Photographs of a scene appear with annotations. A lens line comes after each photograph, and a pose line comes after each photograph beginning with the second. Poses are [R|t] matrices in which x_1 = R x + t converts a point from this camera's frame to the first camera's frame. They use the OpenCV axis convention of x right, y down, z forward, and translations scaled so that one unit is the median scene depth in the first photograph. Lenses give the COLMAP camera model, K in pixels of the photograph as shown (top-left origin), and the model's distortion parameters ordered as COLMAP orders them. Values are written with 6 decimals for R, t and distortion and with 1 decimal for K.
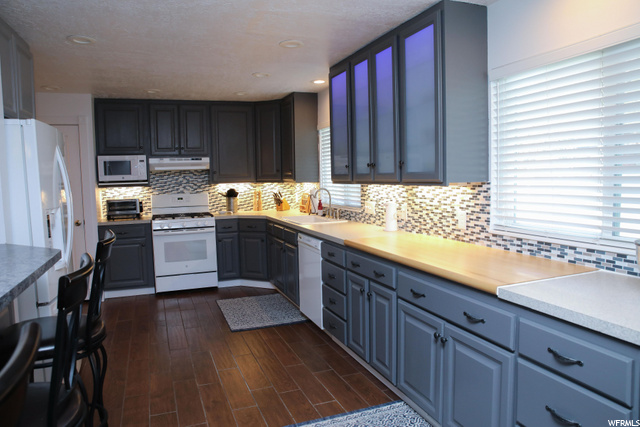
lens RADIAL K [[438.8, 0, 316.2], [0, 438.8, 212.1], [0, 0, 1]] dist [-0.130360, 0.096144]
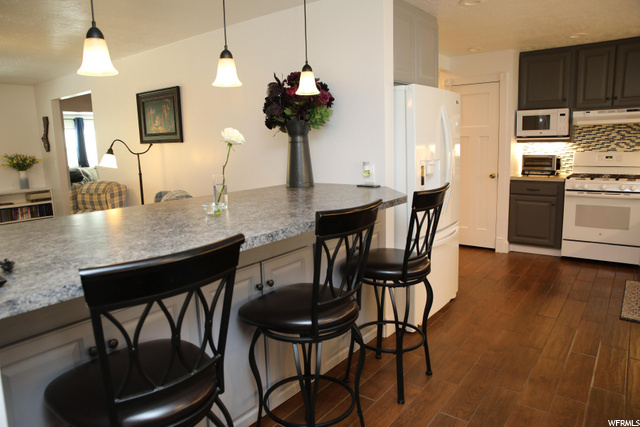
lens RADIAL K [[438.8, 0, 316.2], [0, 438.8, 212.1], [0, 0, 1]] dist [-0.130360, 0.096144]
pose [[0.520849, 0.143457, -0.841509, 0.117431], [-0.052085, 0.989282, 0.136410, -0.006993], [0.852059, -0.027219, 0.522738, 0.056350]]
